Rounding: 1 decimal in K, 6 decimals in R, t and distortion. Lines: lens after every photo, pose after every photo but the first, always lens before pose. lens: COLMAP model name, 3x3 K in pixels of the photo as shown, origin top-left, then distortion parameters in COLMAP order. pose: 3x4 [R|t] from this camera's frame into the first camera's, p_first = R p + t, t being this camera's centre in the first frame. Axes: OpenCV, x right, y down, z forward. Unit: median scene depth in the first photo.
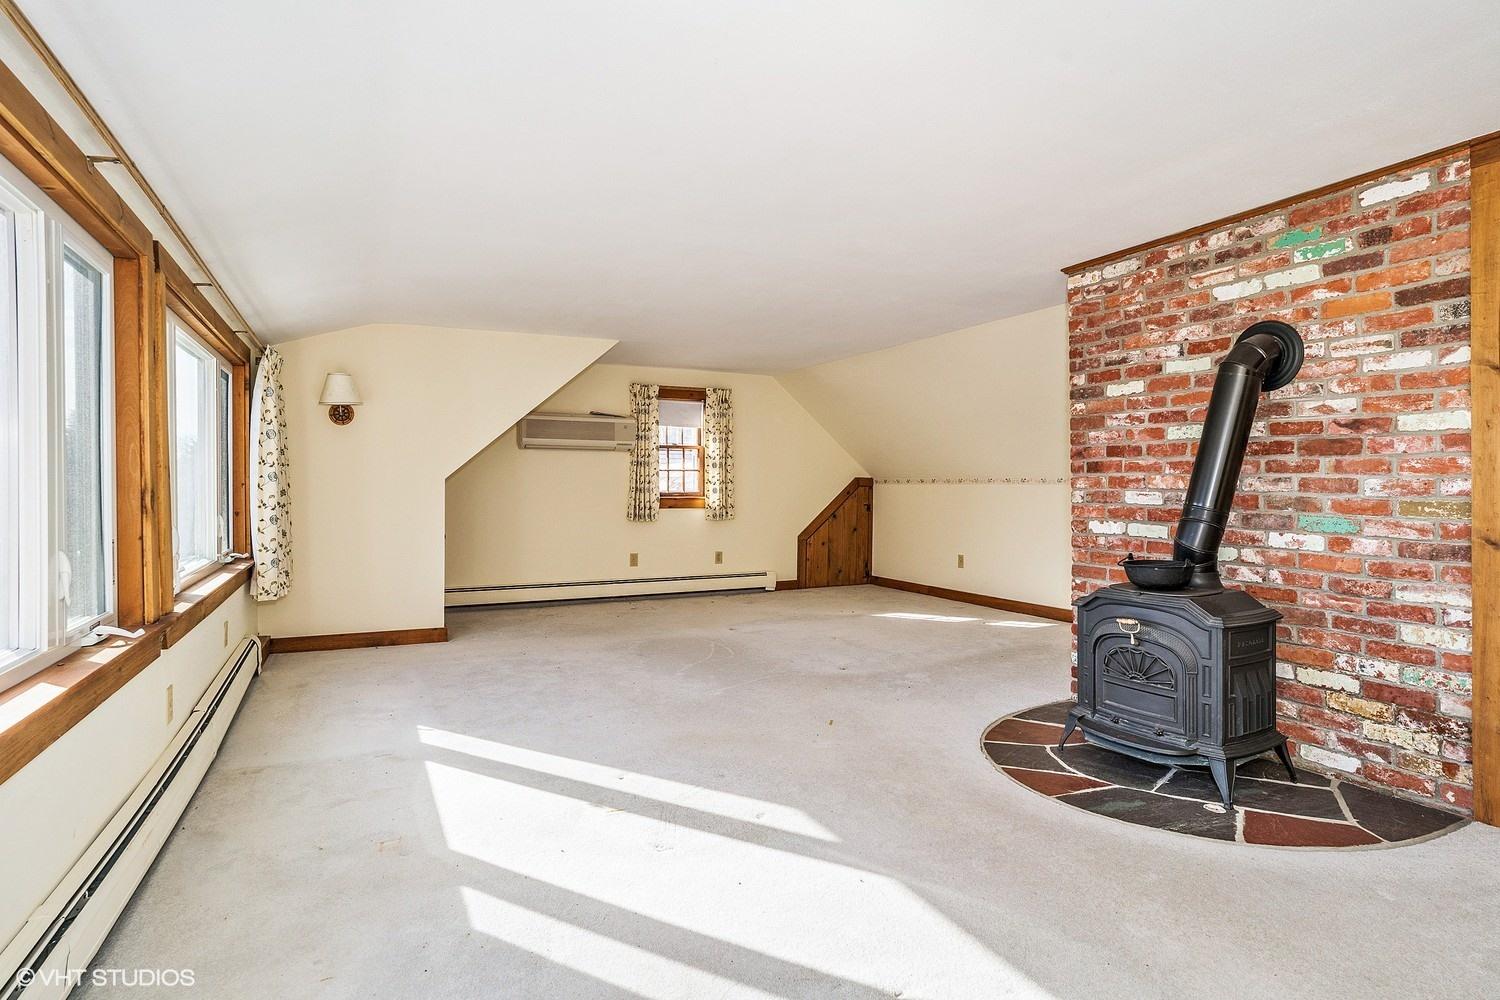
lens RADIAL K [[786.9, 0, 748.7], [0, 786.9, 487.5], [0, 0, 1]] dist [-0.070706, 0.041660]
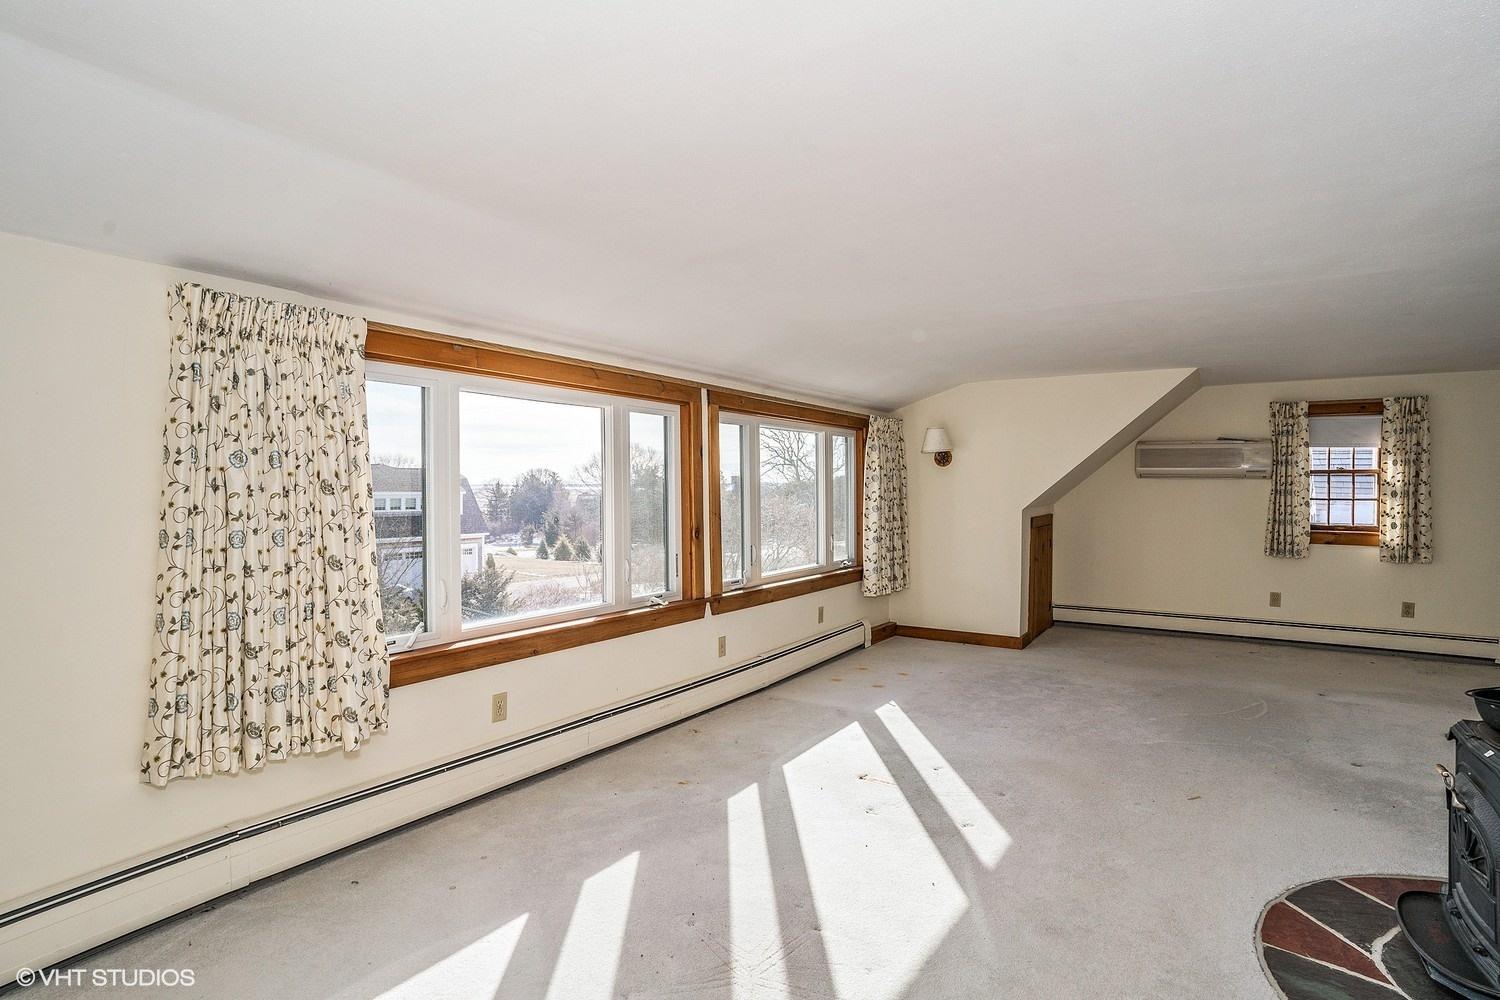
lens RADIAL K [[786.9, 0, 748.7], [0, 786.9, 487.5], [0, 0, 1]] dist [-0.070706, 0.041660]
pose [[0.513979, 0.003725, -0.857795, 0.294446], [-0.008204, 0.999966, -0.000573, -0.029841], [0.857764, 0.007332, 0.513992, 0.038574]]
